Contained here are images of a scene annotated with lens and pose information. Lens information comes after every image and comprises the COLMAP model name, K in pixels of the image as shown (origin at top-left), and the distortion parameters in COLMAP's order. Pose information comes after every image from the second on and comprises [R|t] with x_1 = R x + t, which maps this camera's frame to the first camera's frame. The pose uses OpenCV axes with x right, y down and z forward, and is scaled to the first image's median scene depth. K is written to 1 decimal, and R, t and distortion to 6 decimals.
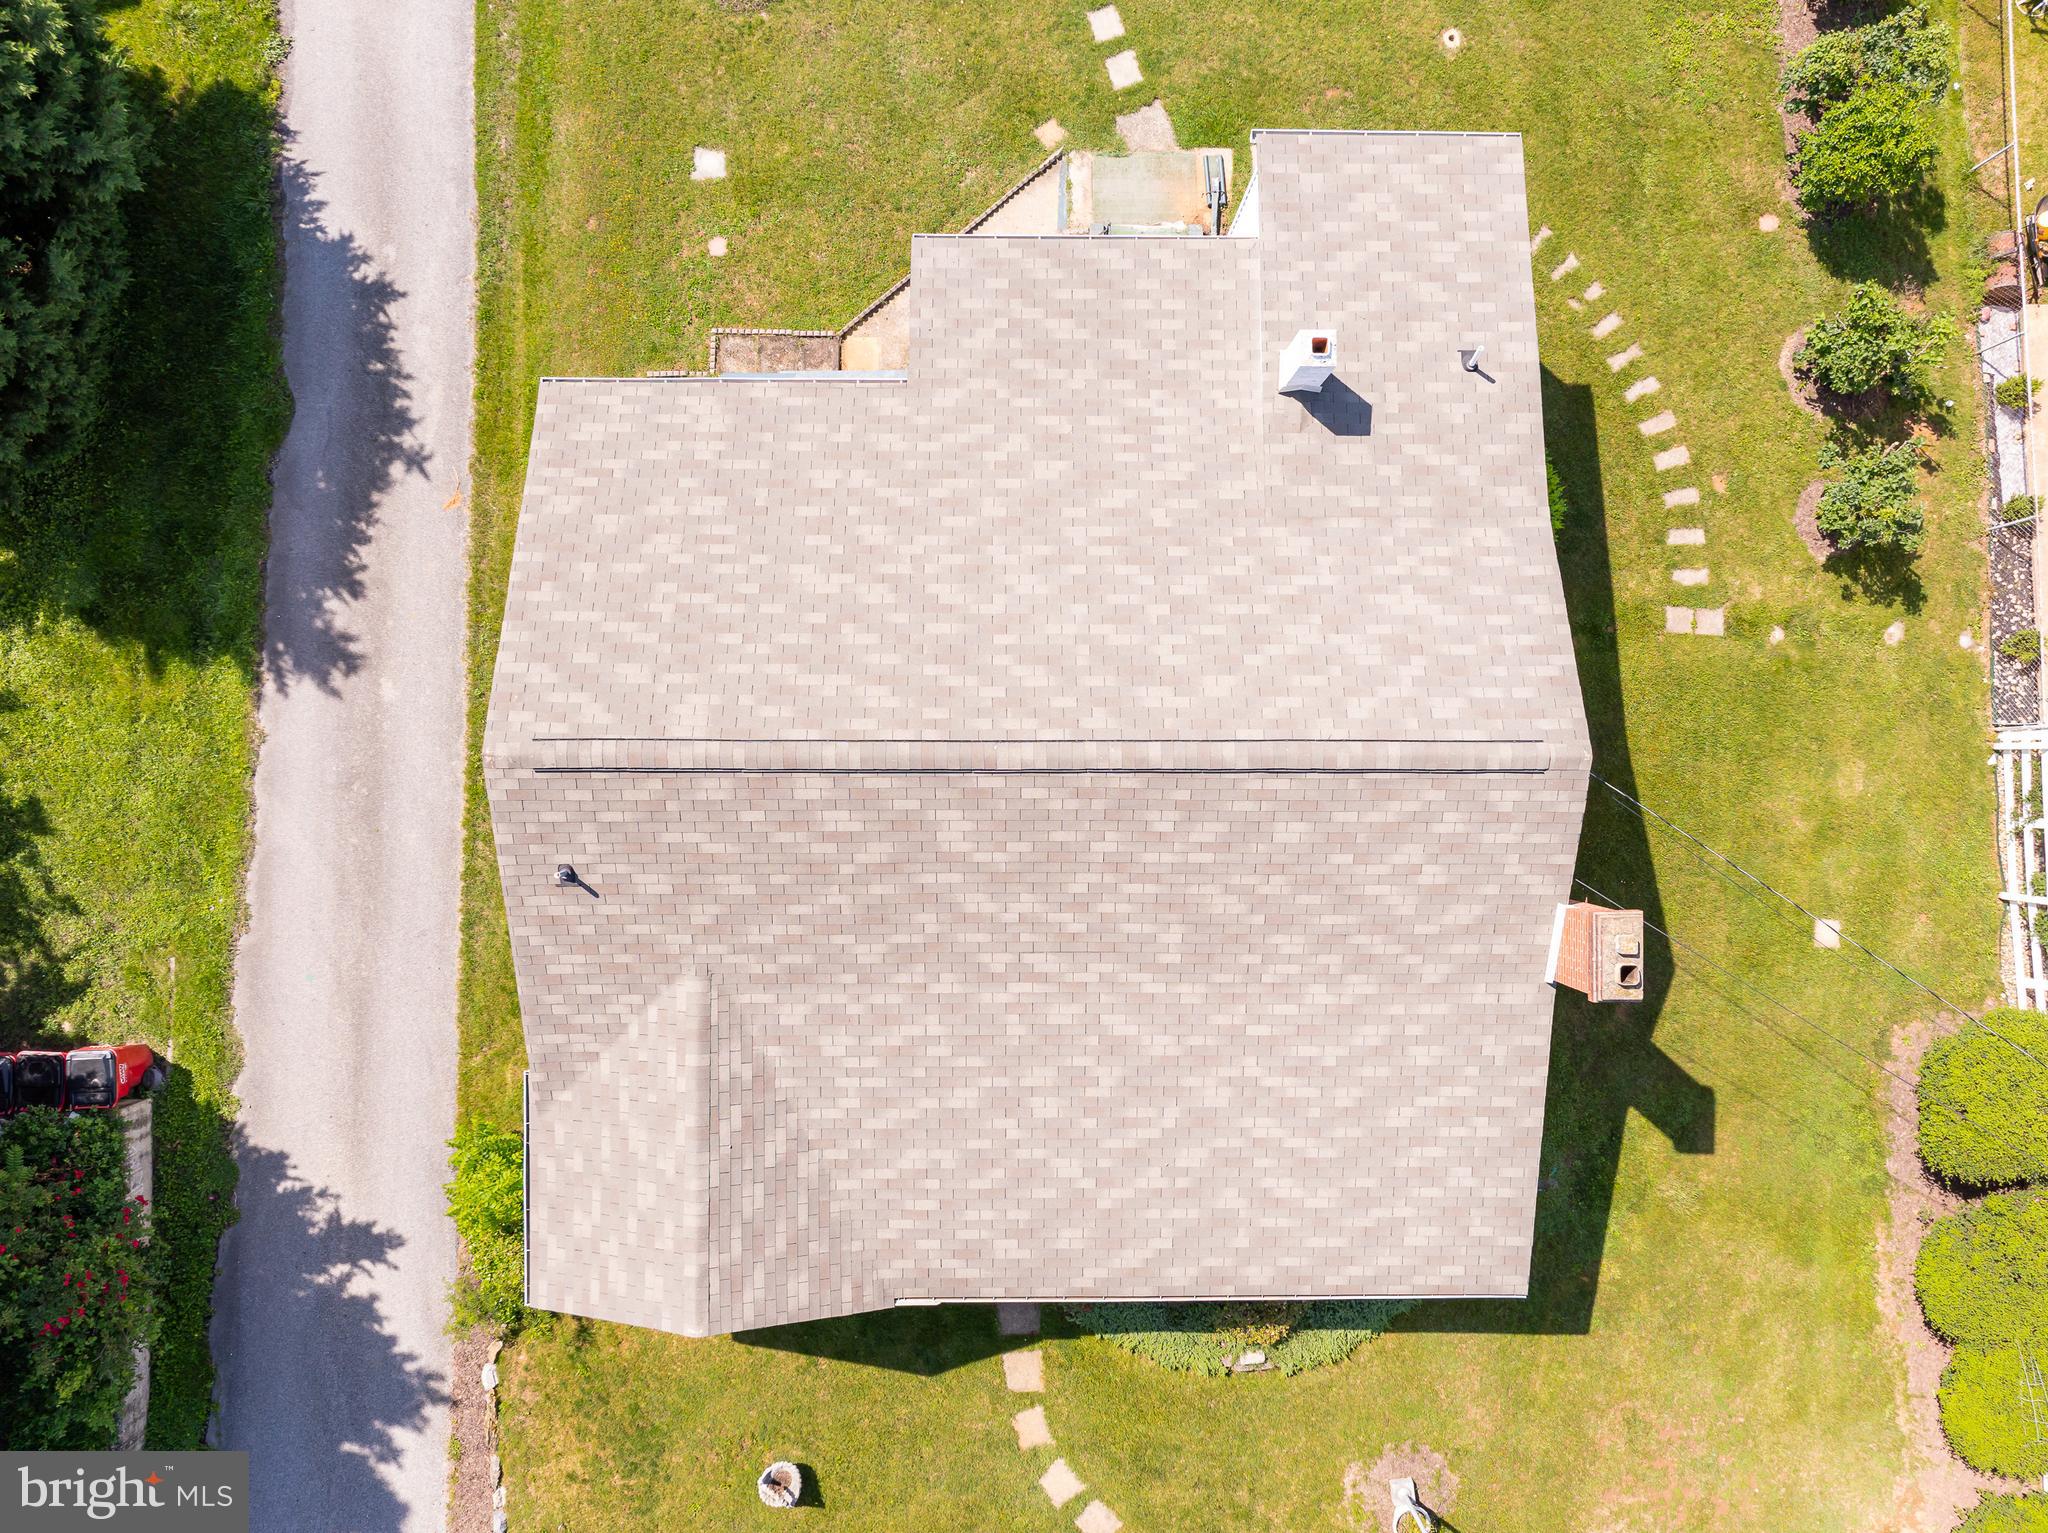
lens RADIAL K [[1422.9, 0, 1029.1], [0, 1422.9, 760.9], [0, 0, 1]] dist [-0.029947, 0.000423]
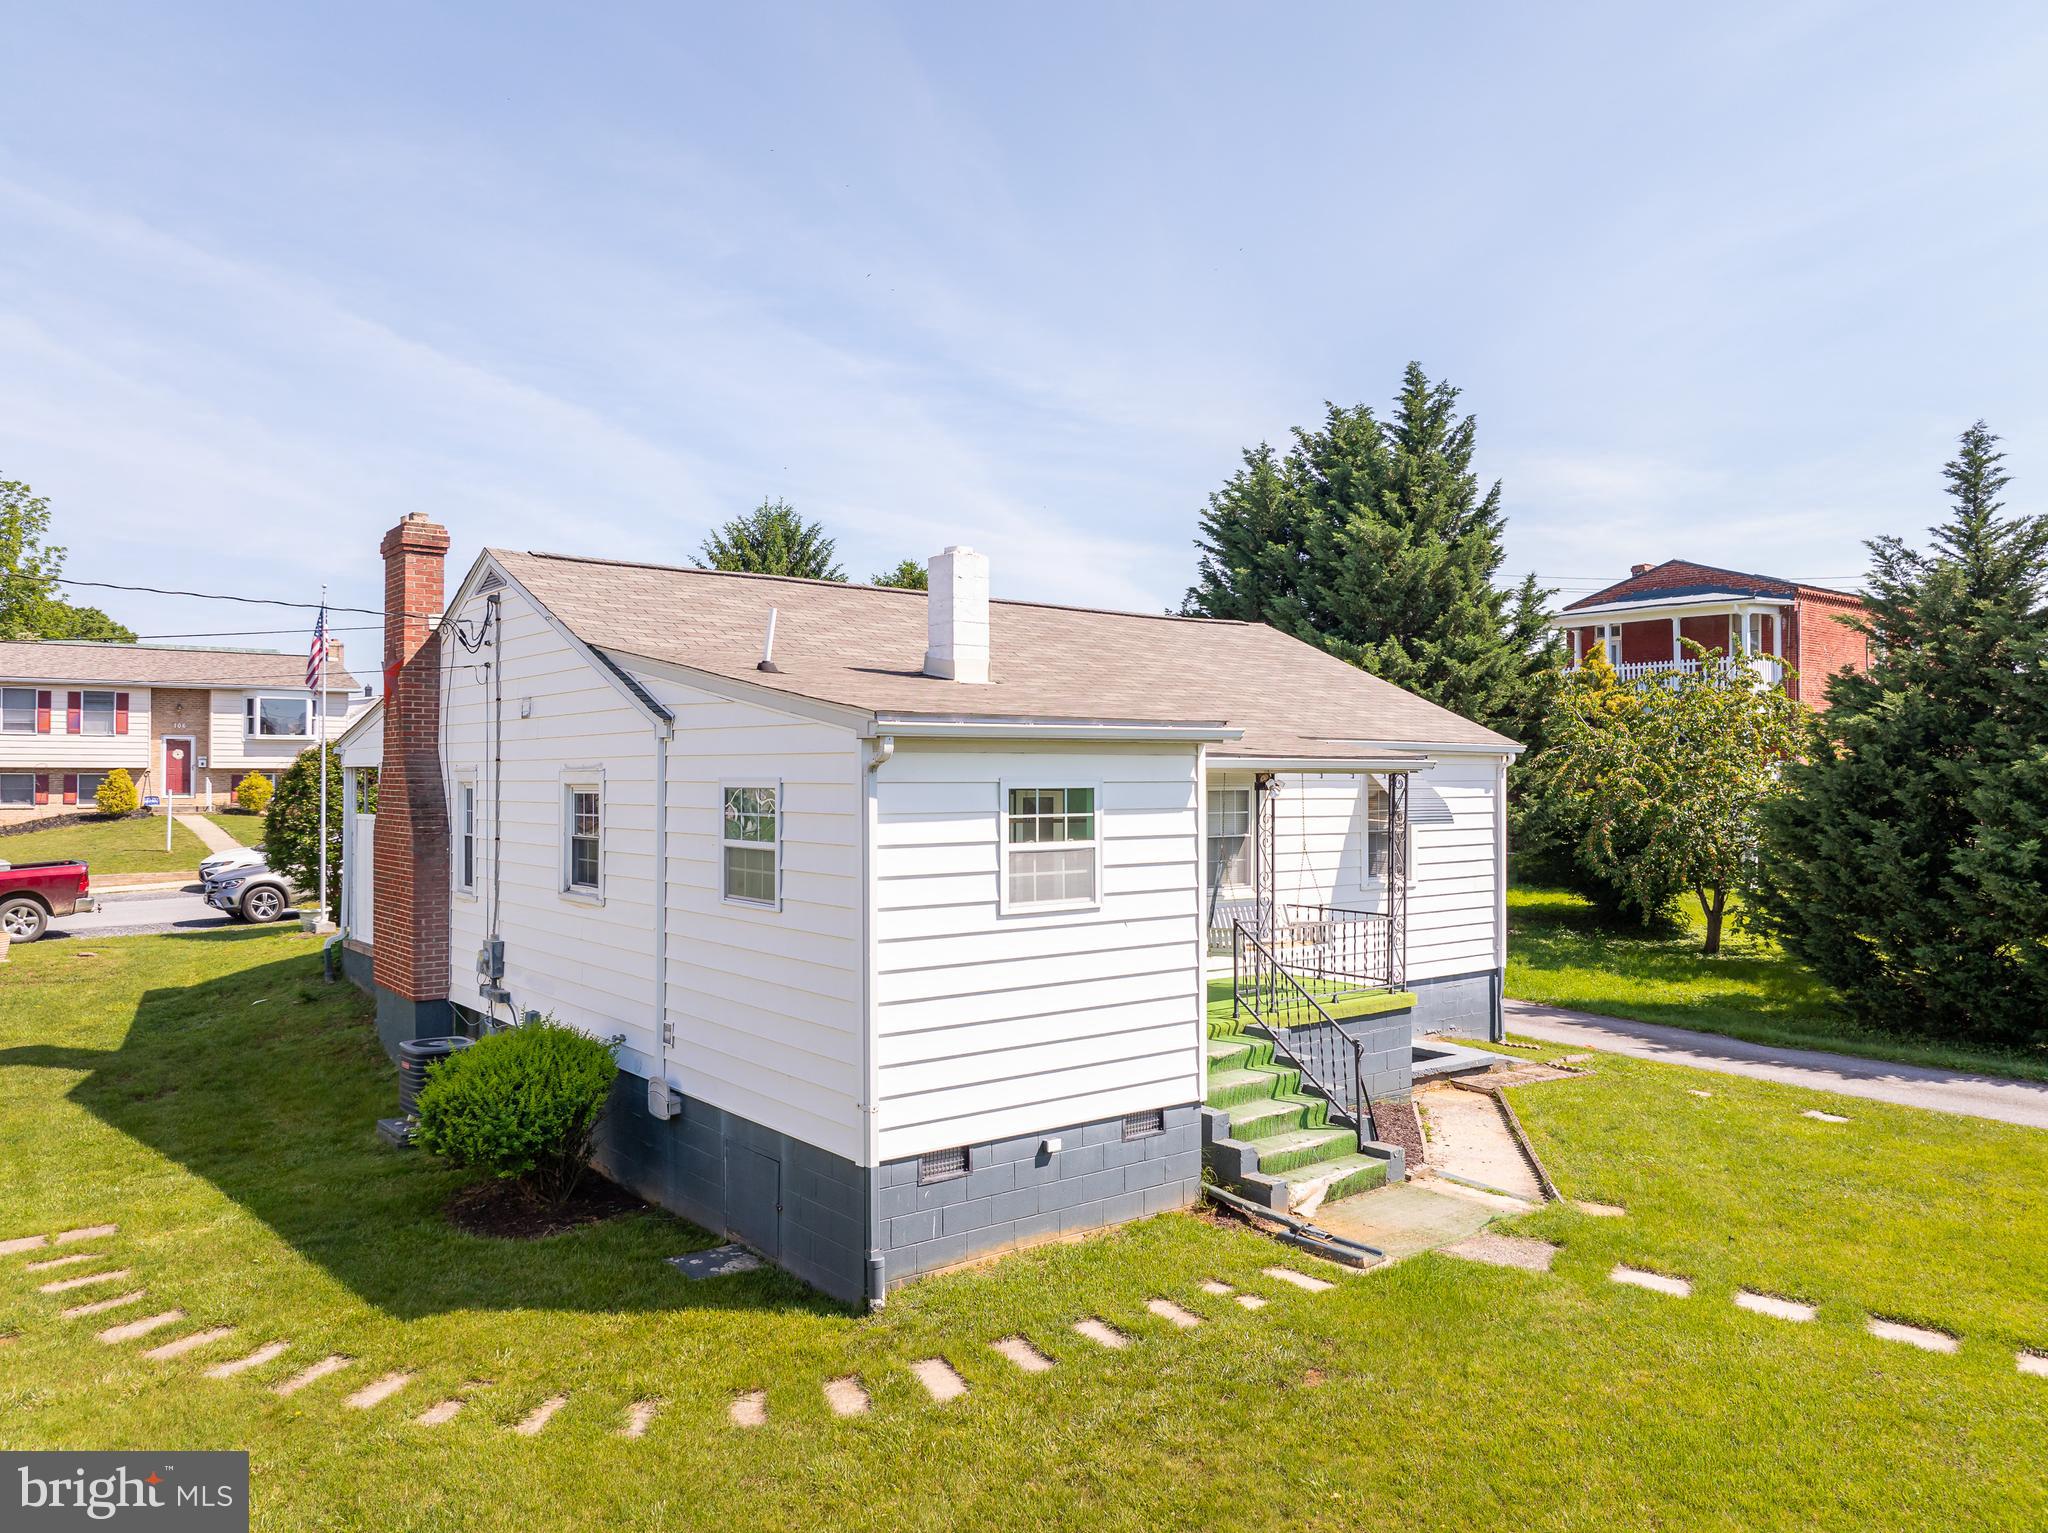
lens RADIAL K [[1454.4, 0, 1025.5], [0, 1454.4, 763.1], [0, 0, 1]] dist [-0.050008, 0.021820]
pose [[-0.786724, -0.016771, -0.617077, 0.523335], [-0.617285, 0.013414, 0.786625, -0.740329], [-0.004916, 0.999769, -0.020906, 0.850956]]
